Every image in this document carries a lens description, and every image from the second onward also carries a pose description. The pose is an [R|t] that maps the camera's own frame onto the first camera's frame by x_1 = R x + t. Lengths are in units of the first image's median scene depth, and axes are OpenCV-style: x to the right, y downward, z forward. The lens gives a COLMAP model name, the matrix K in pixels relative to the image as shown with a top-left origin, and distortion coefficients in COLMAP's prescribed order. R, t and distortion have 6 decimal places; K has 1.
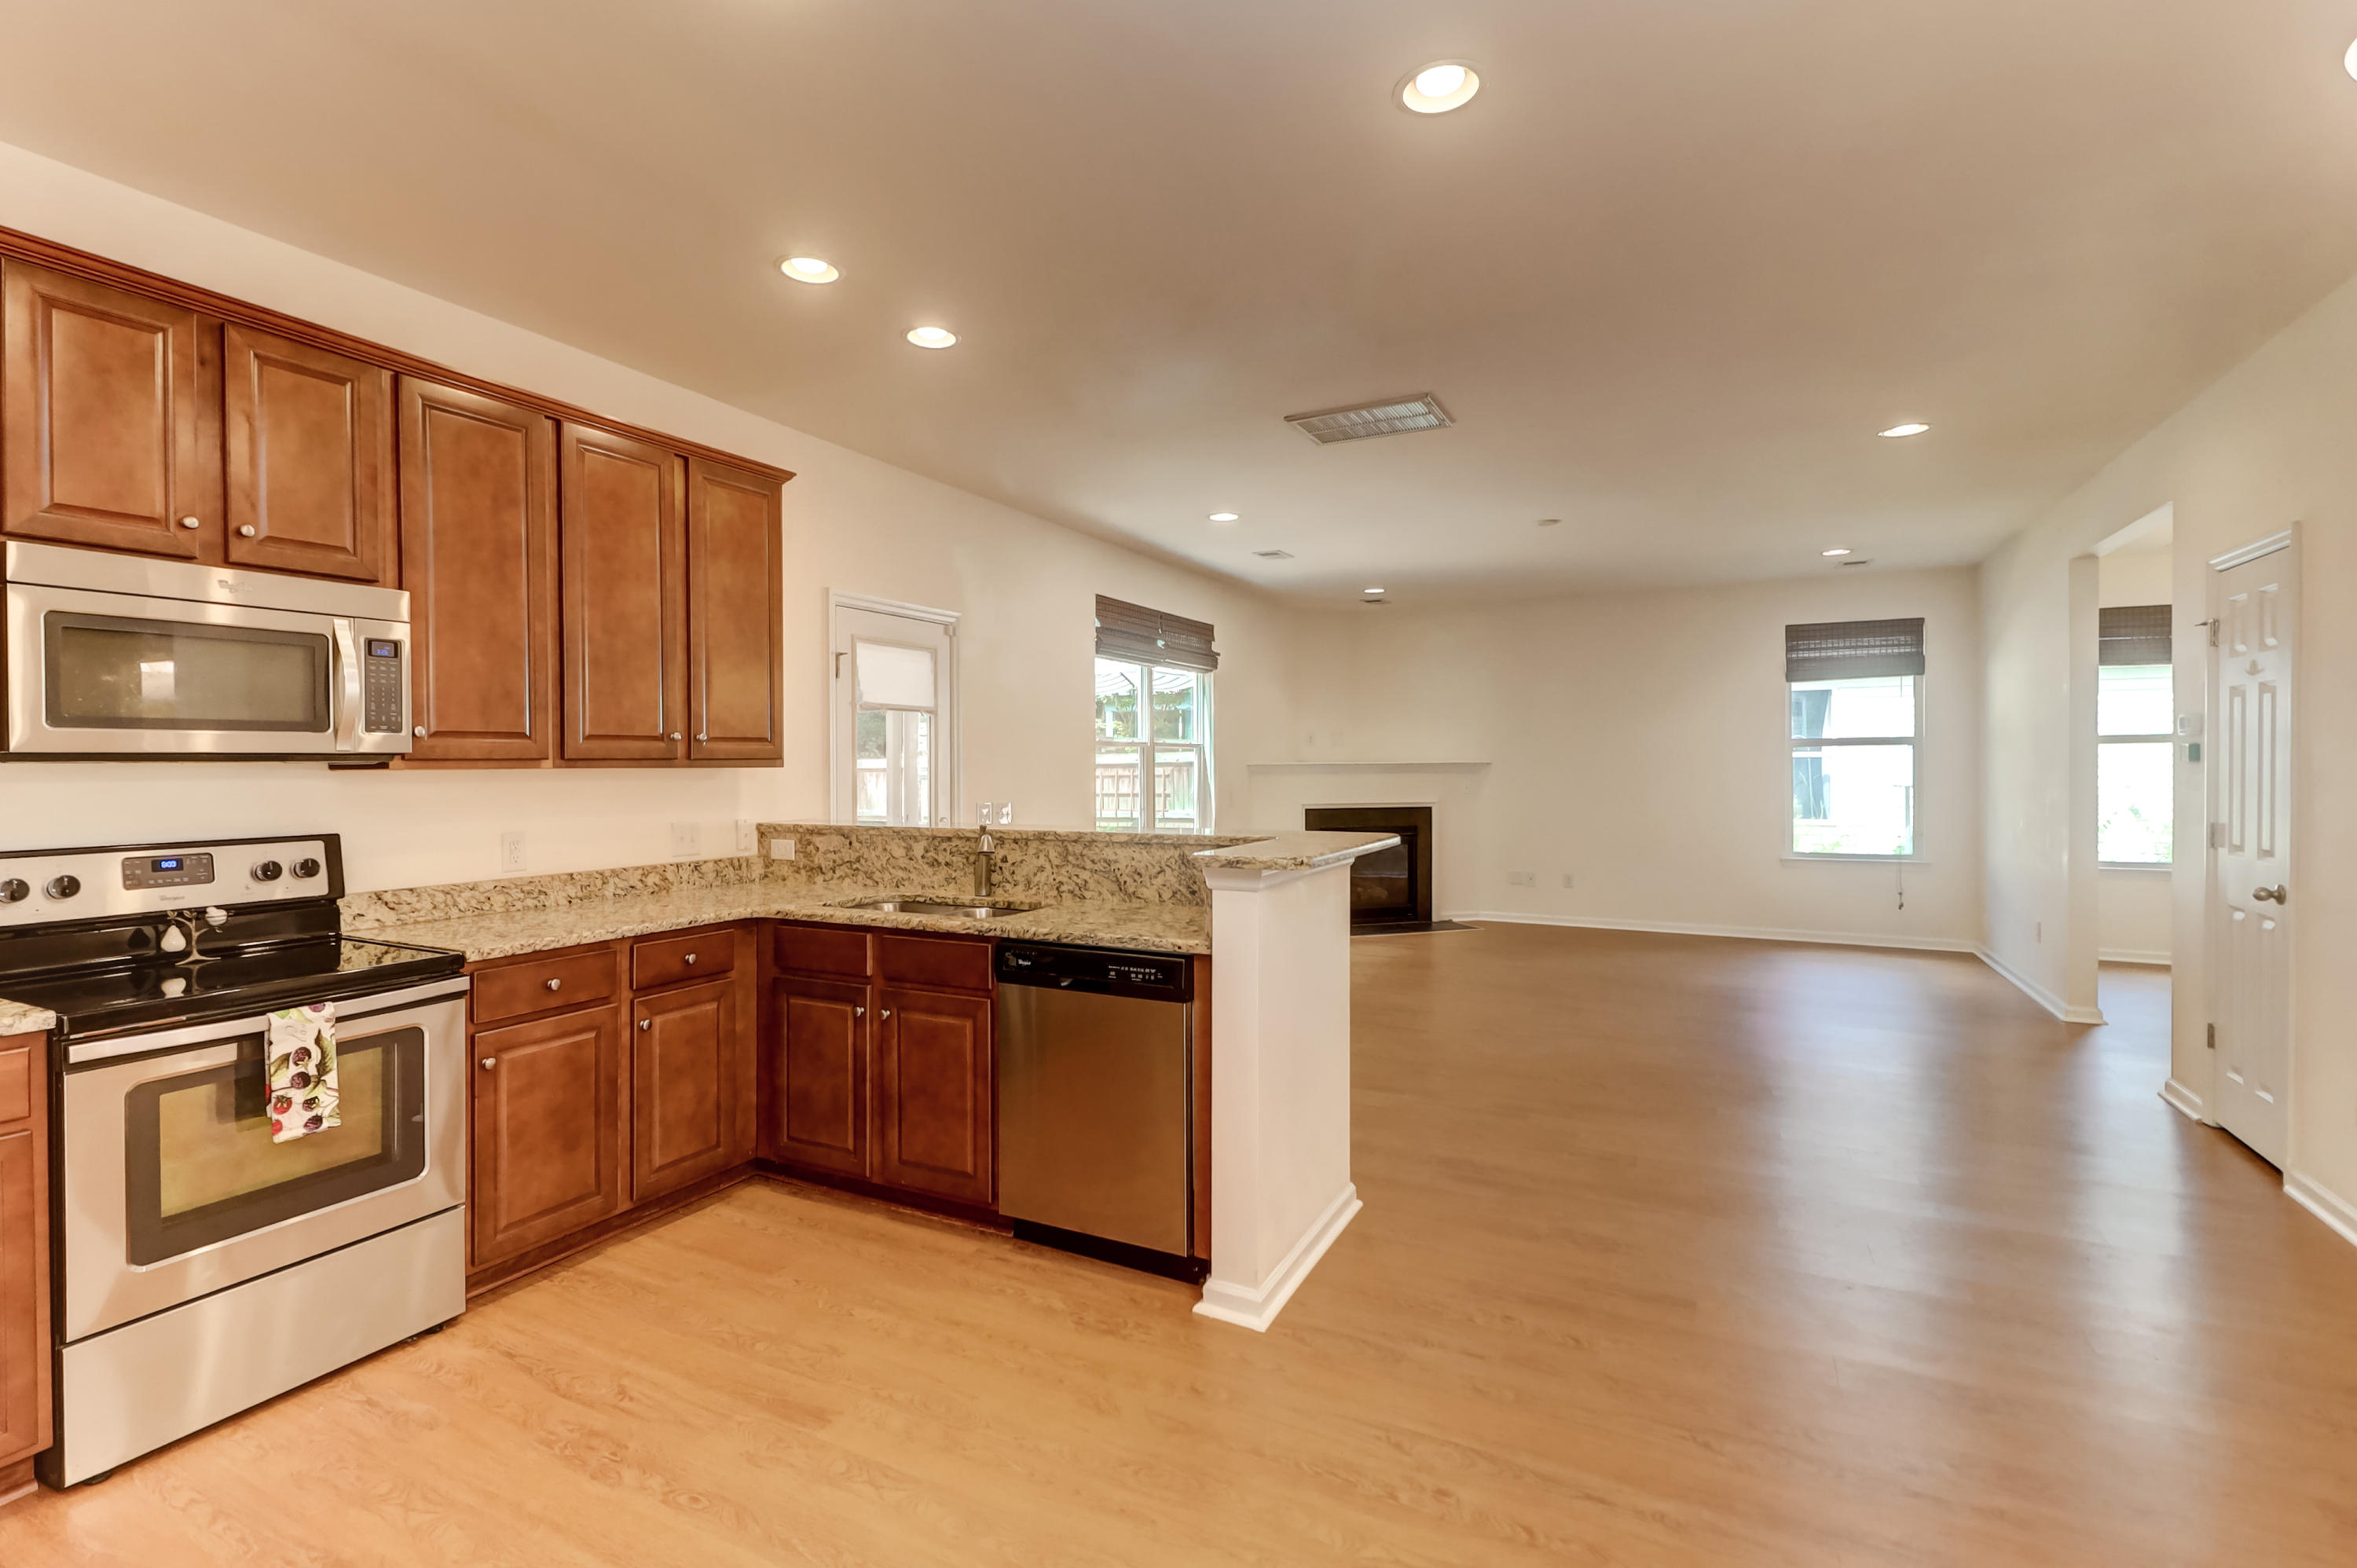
lens RADIAL K [[1145.2, 0, 995.3], [0, 1145.2, 776.8], [0, 0, 1]] dist [0.002292, -0.006937]
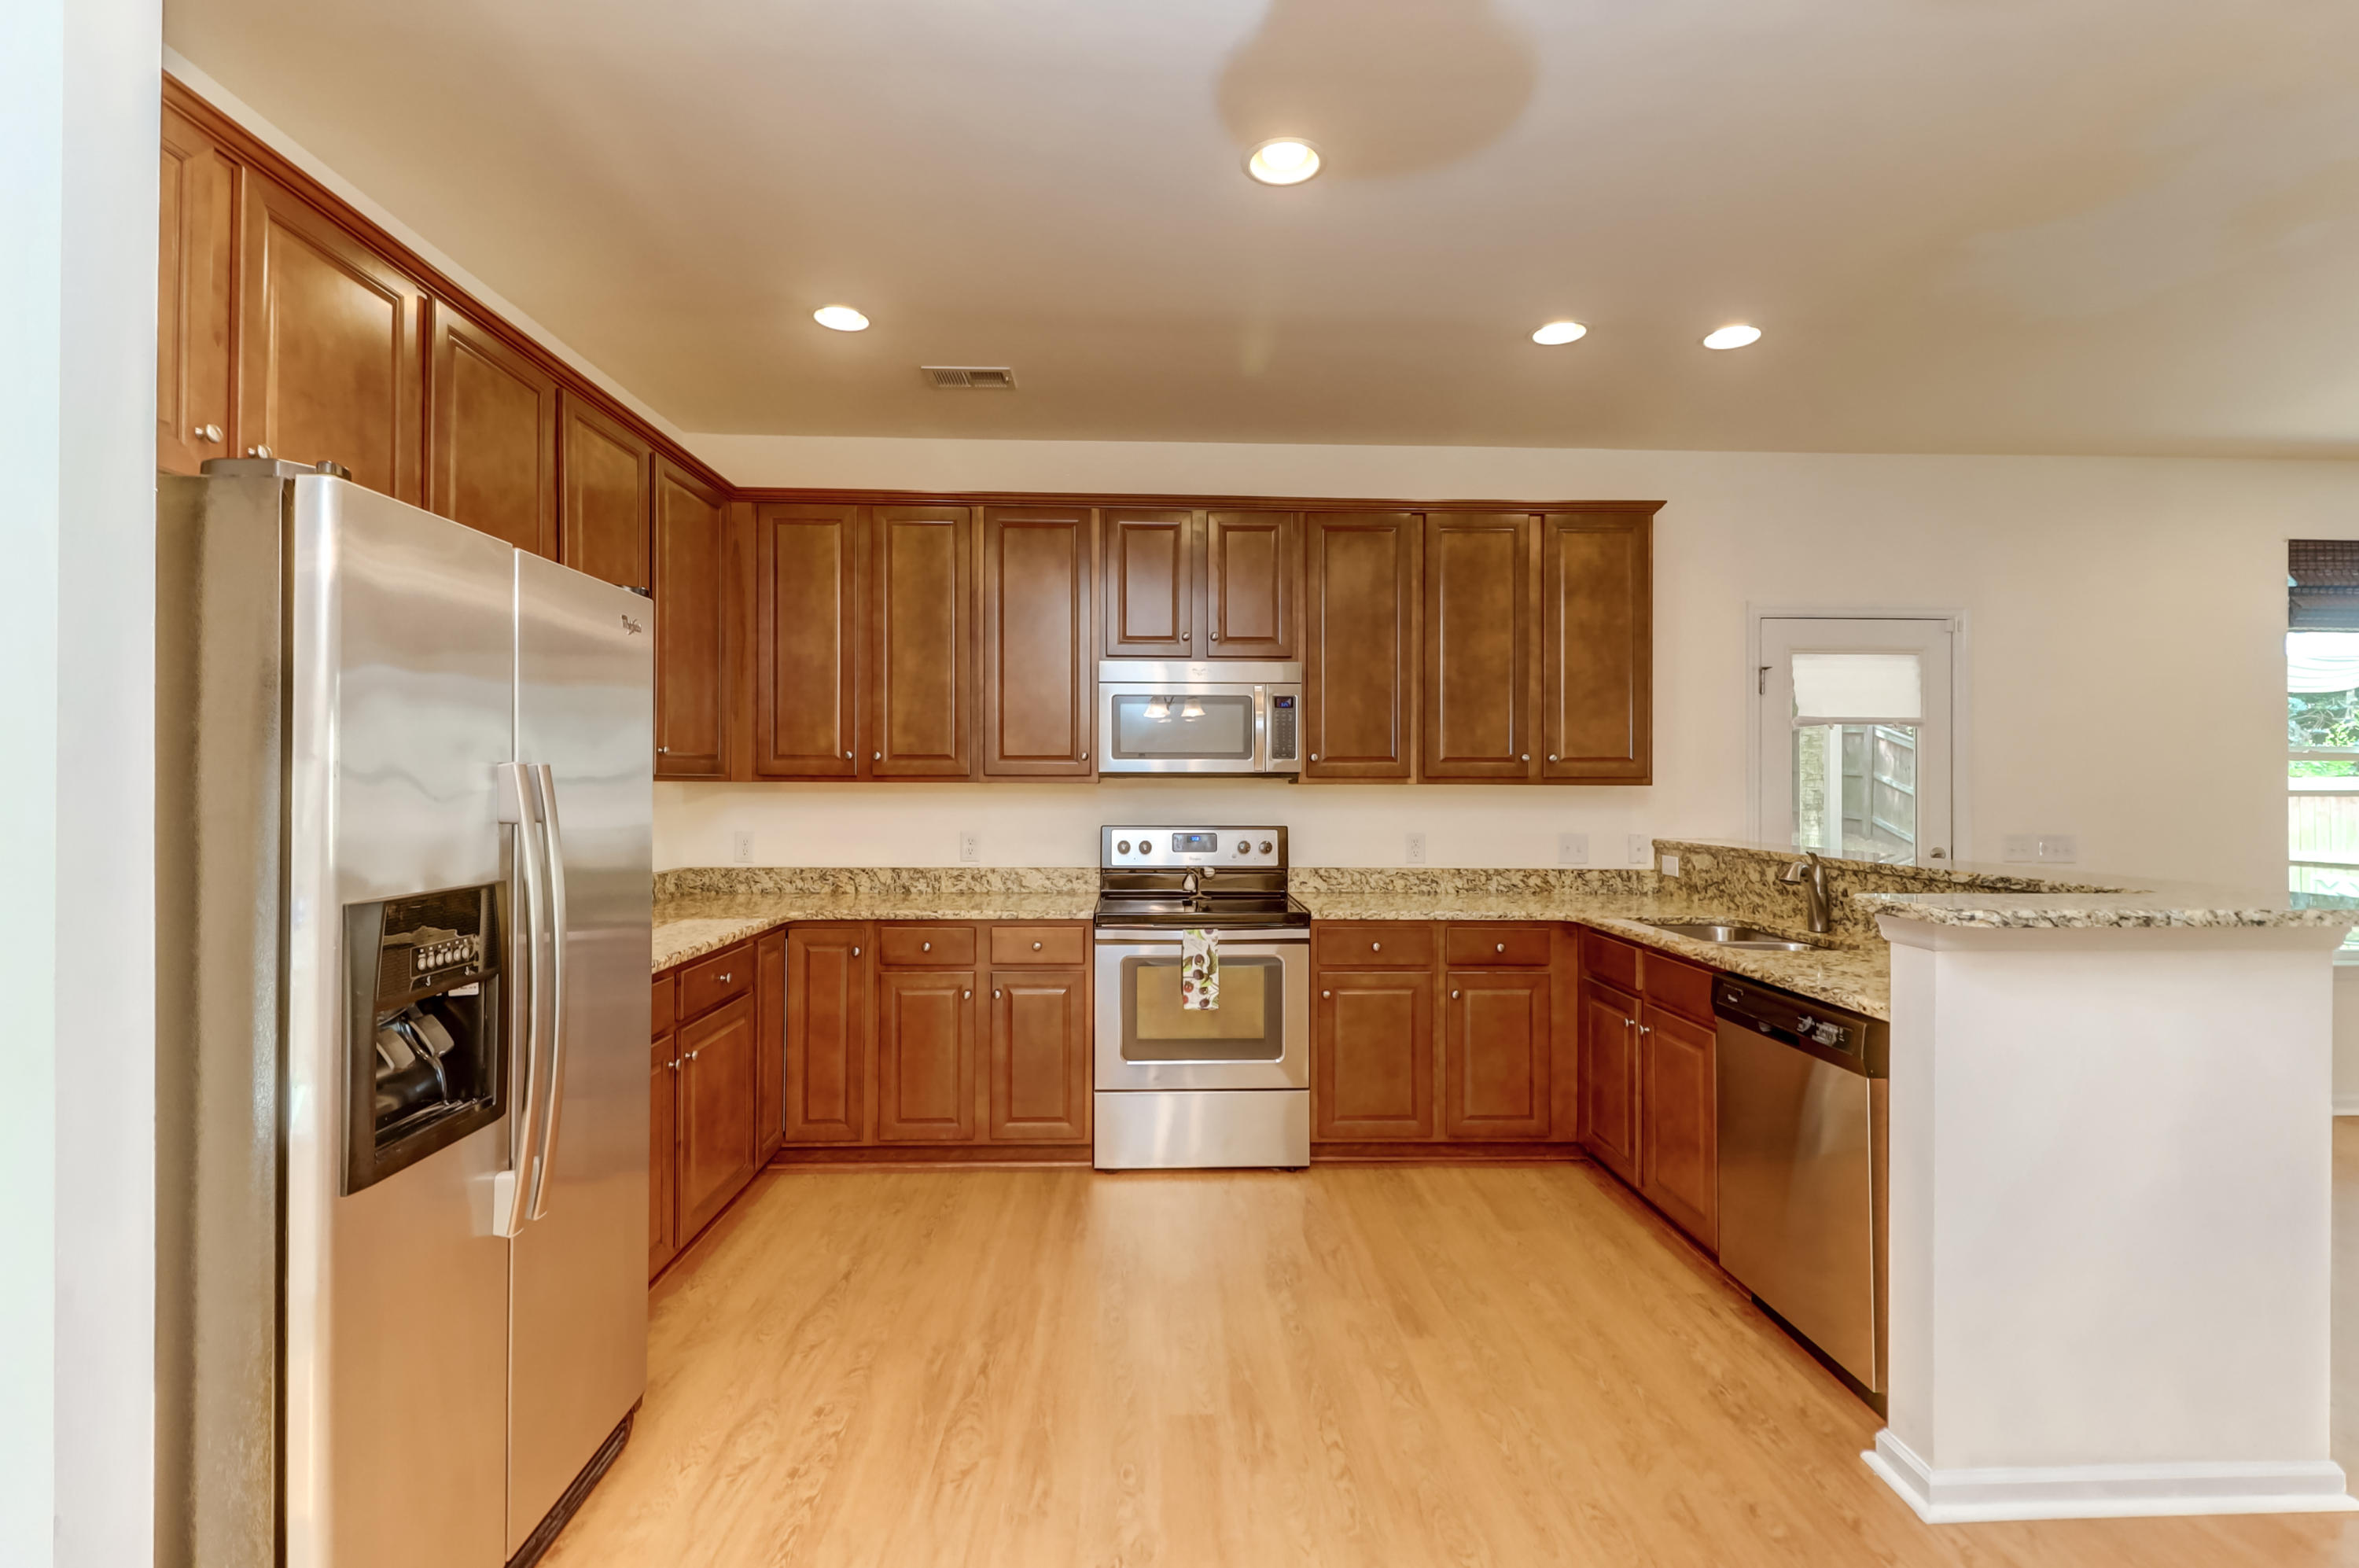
lens RADIAL K [[1061.6, 0, 1181.9], [0, 1061.6, 786.8], [0, 0, 1]] dist [0.022561, -0.013149]
pose [[0.500147, 0.010808, -0.865873, 0.531942], [-0.017215, 0.999849, 0.002536, -0.002813], [0.865770, 0.013637, 0.500257, 0.177002]]
